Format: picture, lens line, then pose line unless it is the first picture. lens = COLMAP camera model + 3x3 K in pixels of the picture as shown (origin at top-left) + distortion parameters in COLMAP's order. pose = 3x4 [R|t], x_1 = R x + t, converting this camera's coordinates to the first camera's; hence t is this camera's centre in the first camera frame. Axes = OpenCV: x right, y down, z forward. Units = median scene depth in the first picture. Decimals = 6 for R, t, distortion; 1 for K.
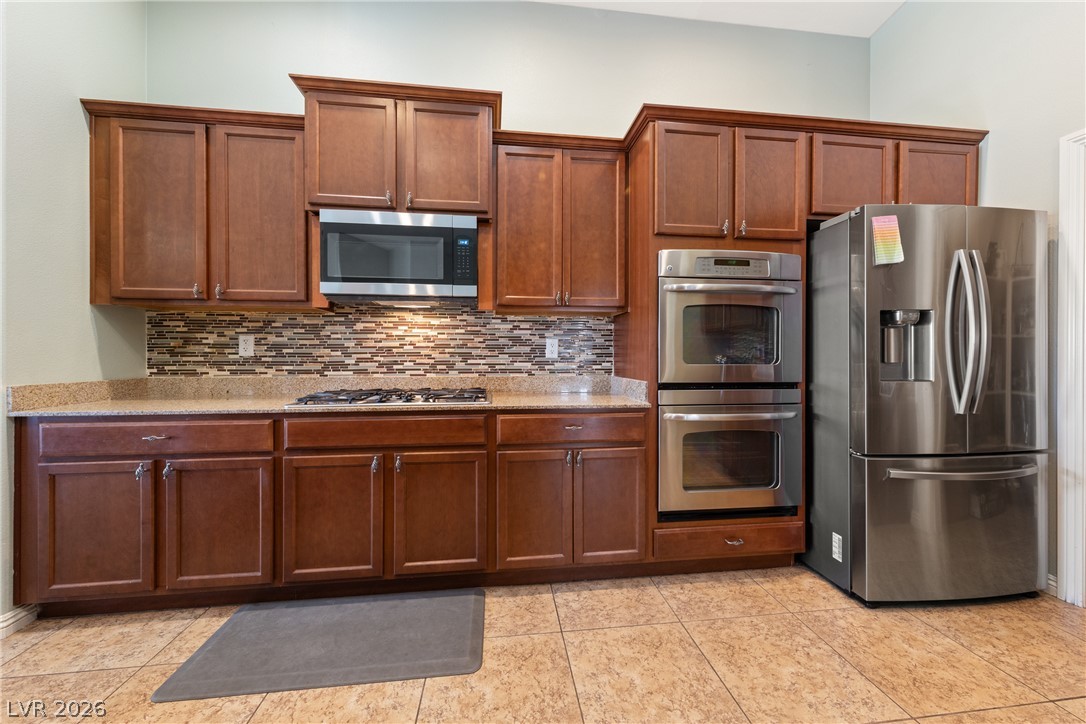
lens RADIAL K [[392.0, 0, 546.0], [0, 392.0, 361.4], [0, 0, 1]] dist [0.001580, 0.000161]
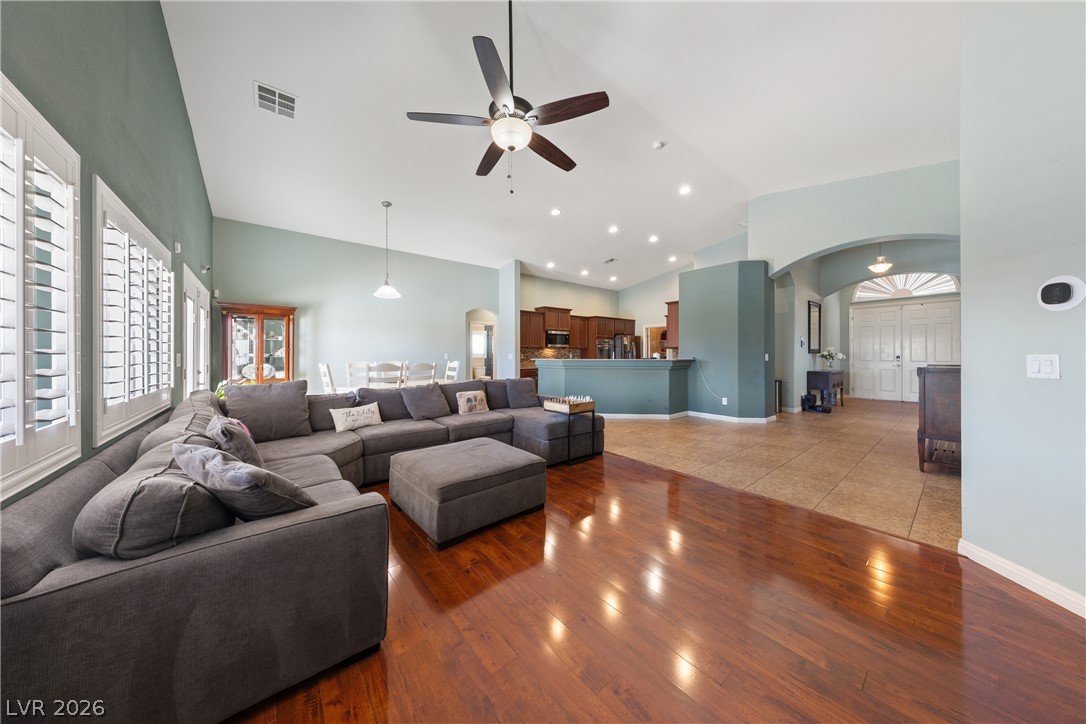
lens RADIAL K [[341.8, 0, 540.6], [0, 341.8, 366.6], [0, 0, 1]] dist [0.005288, -0.000091]
pose [[0.849818, -0.022419, 0.526600, -2.666228], [0.006901, 0.999483, 0.031414, -0.041176], [-0.527032, -0.023062, 0.849533, -2.488004]]
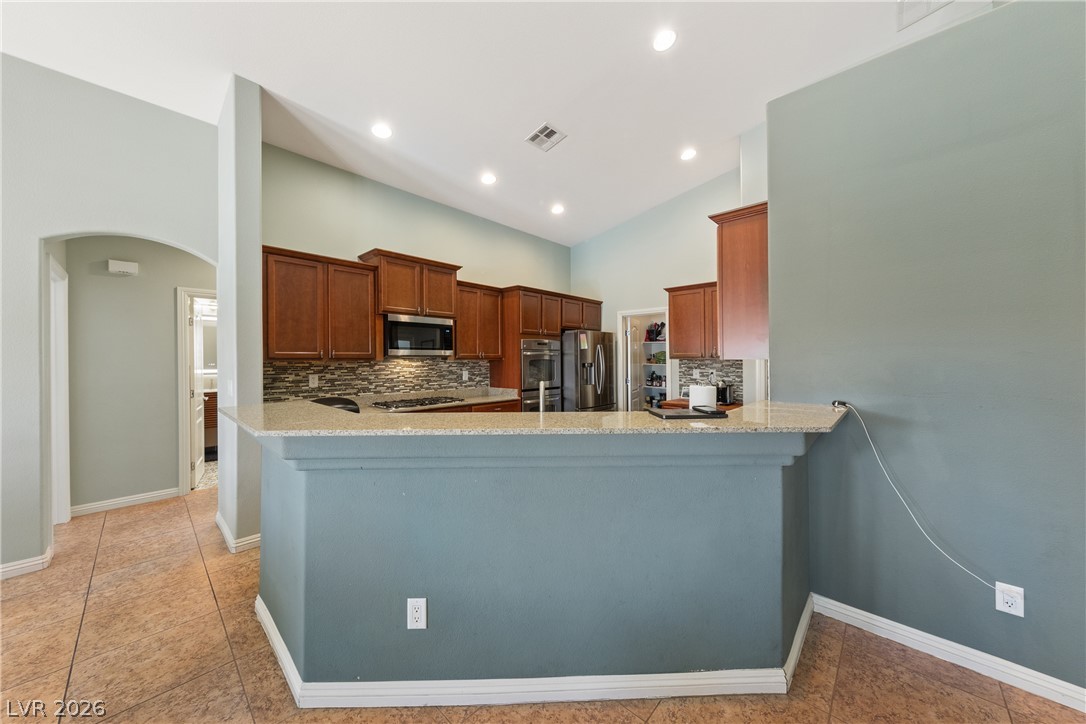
lens RADIAL K [[392.0, 0, 549.9], [0, 392.0, 357.4], [0, 0, 1]] dist [0.001580, 0.000161]
pose [[0.753073, -0.002532, 0.657932, -1.106126], [0.010397, 0.999914, -0.008053, -0.116873], [-0.657855, 0.012905, 0.753034, -0.943652]]
